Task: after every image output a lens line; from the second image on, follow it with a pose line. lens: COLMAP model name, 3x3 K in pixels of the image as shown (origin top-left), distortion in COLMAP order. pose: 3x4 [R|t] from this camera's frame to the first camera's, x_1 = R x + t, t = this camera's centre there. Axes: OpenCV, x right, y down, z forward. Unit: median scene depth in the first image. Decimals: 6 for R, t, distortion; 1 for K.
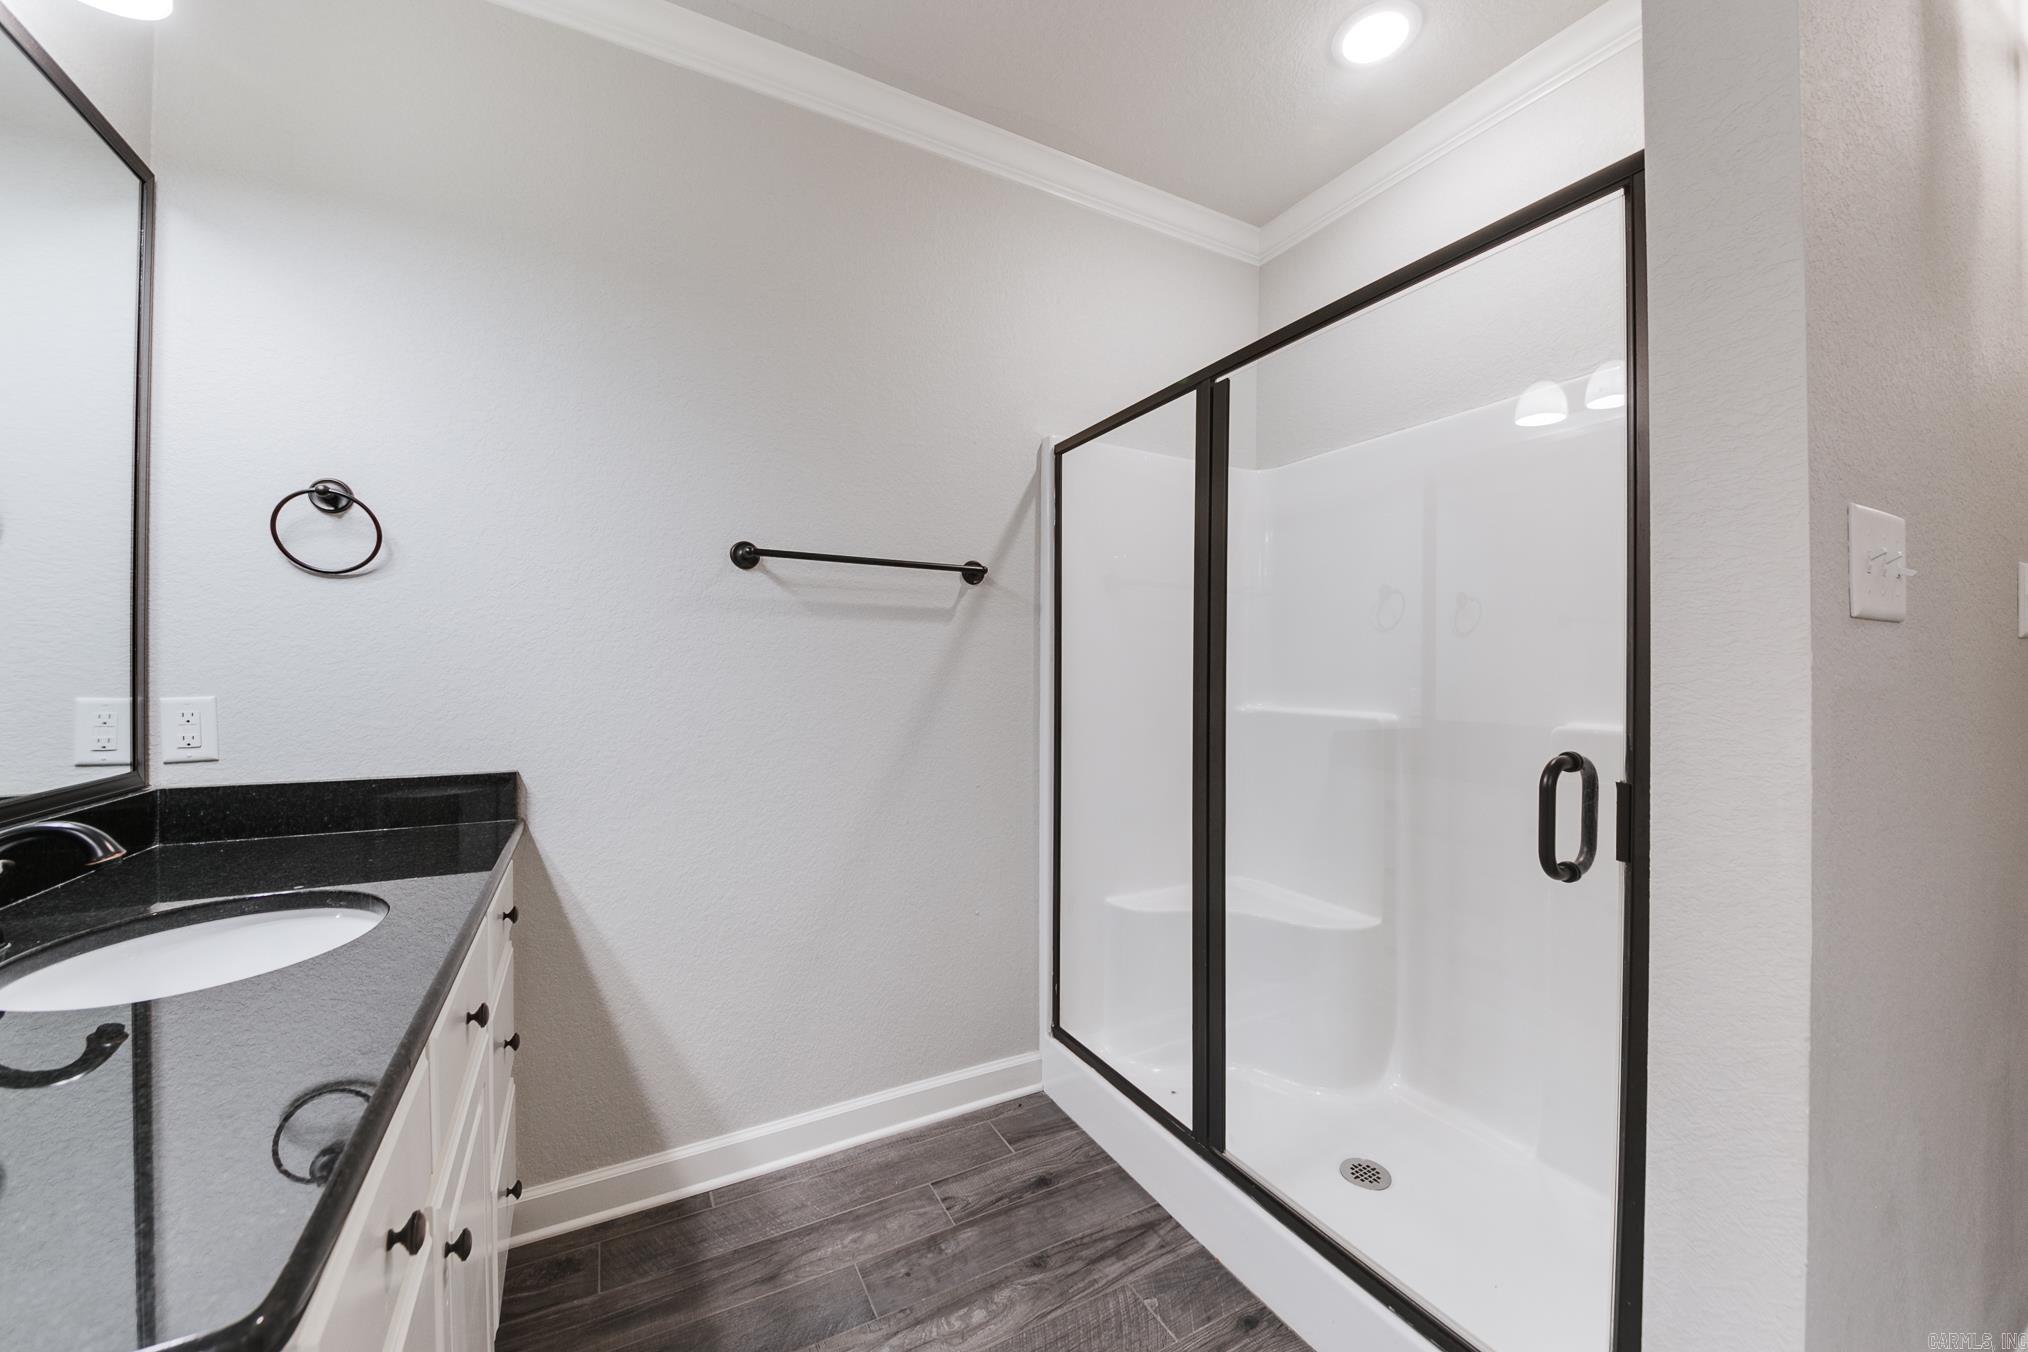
lens RADIAL K [[713.7, 0, 1043.9], [0, 713.7, 670.2], [0, 0, 1]] dist [-0.002952, -0.002721]
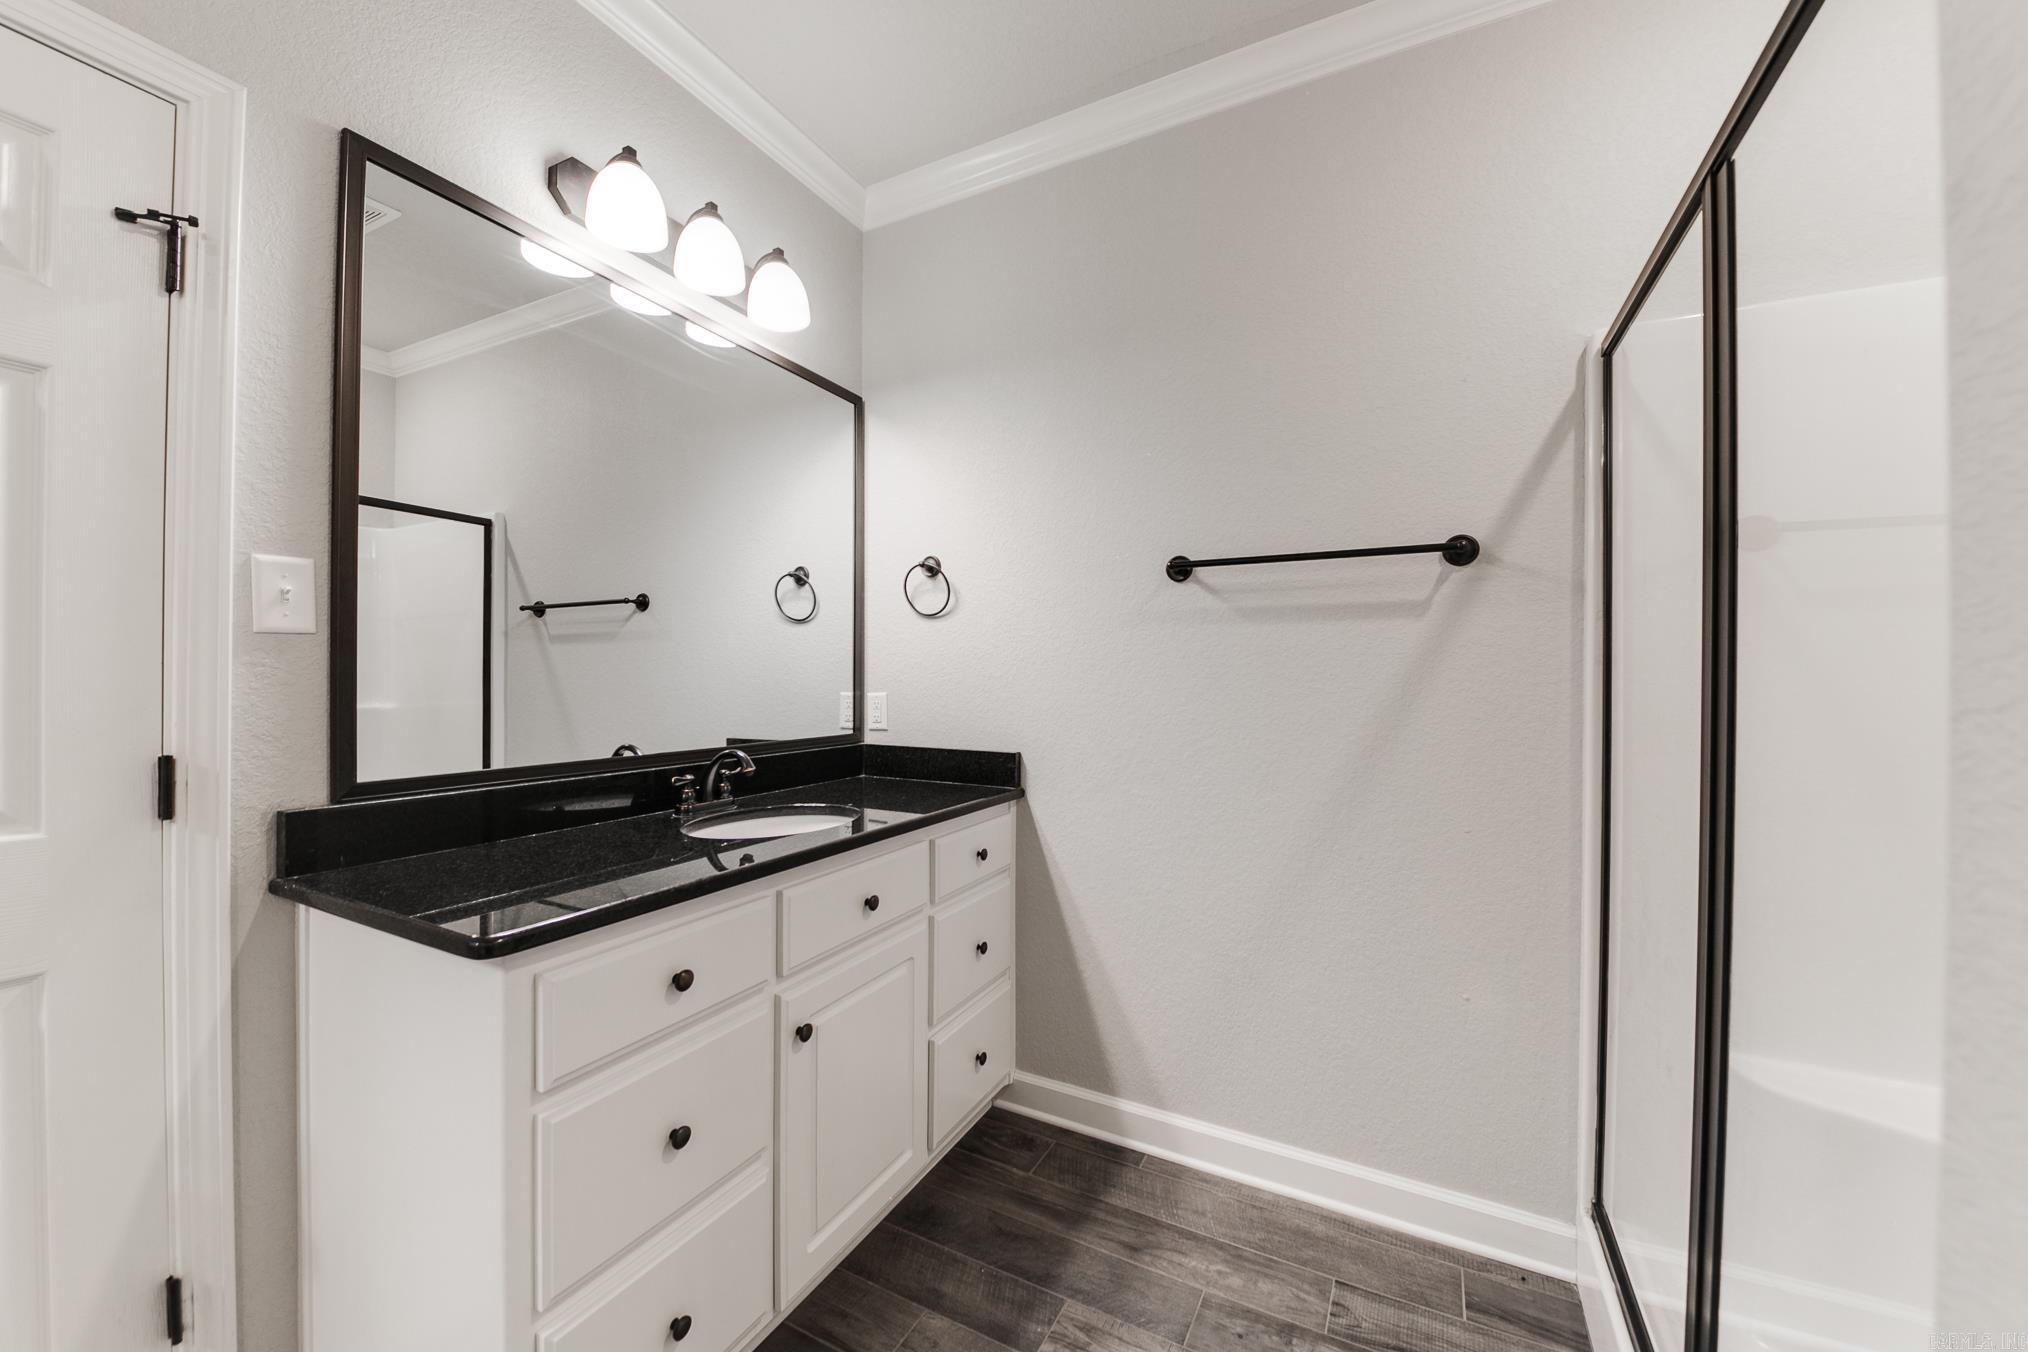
lens RADIAL K [[773.1, 0, 1070.7], [0, 773.1, 679.6], [0, 0, 1]] dist [0.009045, -0.007517]
pose [[0.580029, -0.003376, -0.814589, 0.447579], [-0.003488, 0.999972, -0.006628, 0.013194], [0.814588, 0.006685, 0.580001, 0.217967]]
